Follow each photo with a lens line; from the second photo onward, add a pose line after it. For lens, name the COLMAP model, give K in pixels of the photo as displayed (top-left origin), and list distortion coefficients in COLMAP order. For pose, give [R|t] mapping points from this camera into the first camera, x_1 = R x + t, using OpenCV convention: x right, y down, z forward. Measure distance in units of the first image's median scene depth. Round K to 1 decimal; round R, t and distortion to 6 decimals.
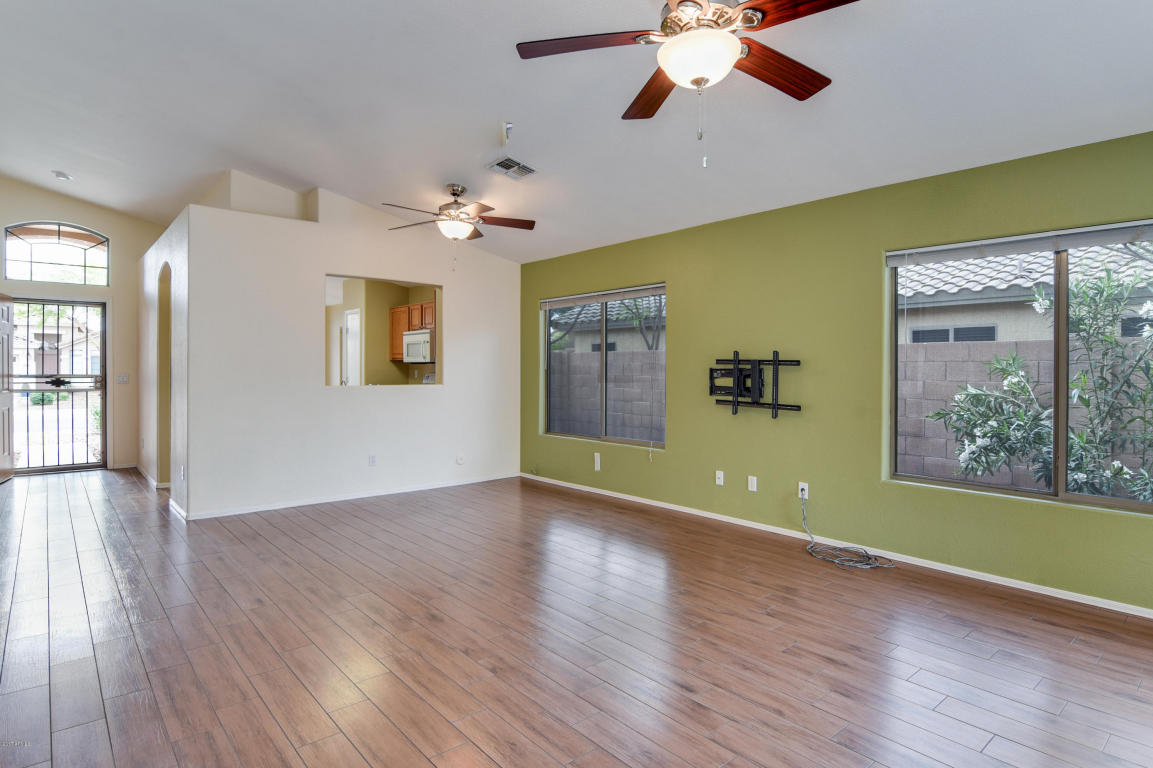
lens RADIAL K [[633.5, 0, 576.5], [0, 633.5, 384.0], [0, 0, 1]] dist [-0.005175, -0.001027]
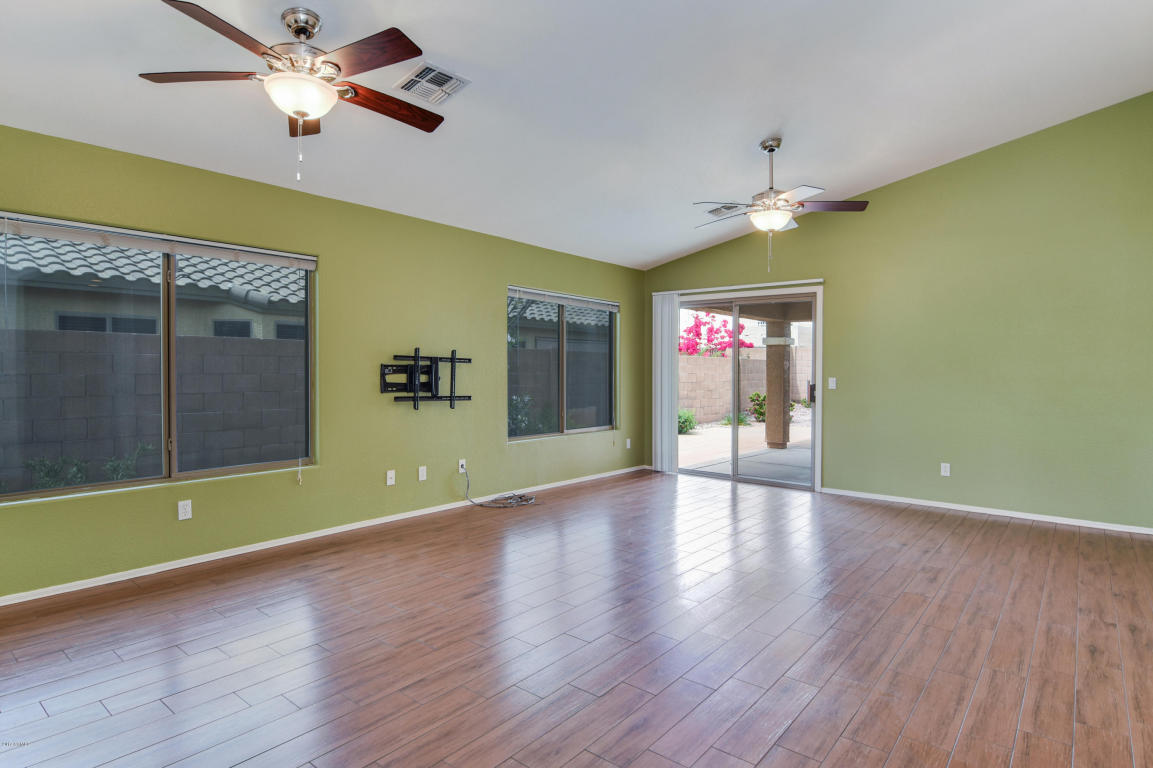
lens RADIAL K [[625.0, 0, 574.7], [0, 625.0, 369.7], [0, 0, 1]] dist [-0.003489, 0.000111]
pose [[-0.181005, -0.009235, 0.983439, -0.796590], [0.012408, 0.999855, 0.011673, -0.025366], [-0.983404, 0.014315, -0.180864, 0.935733]]
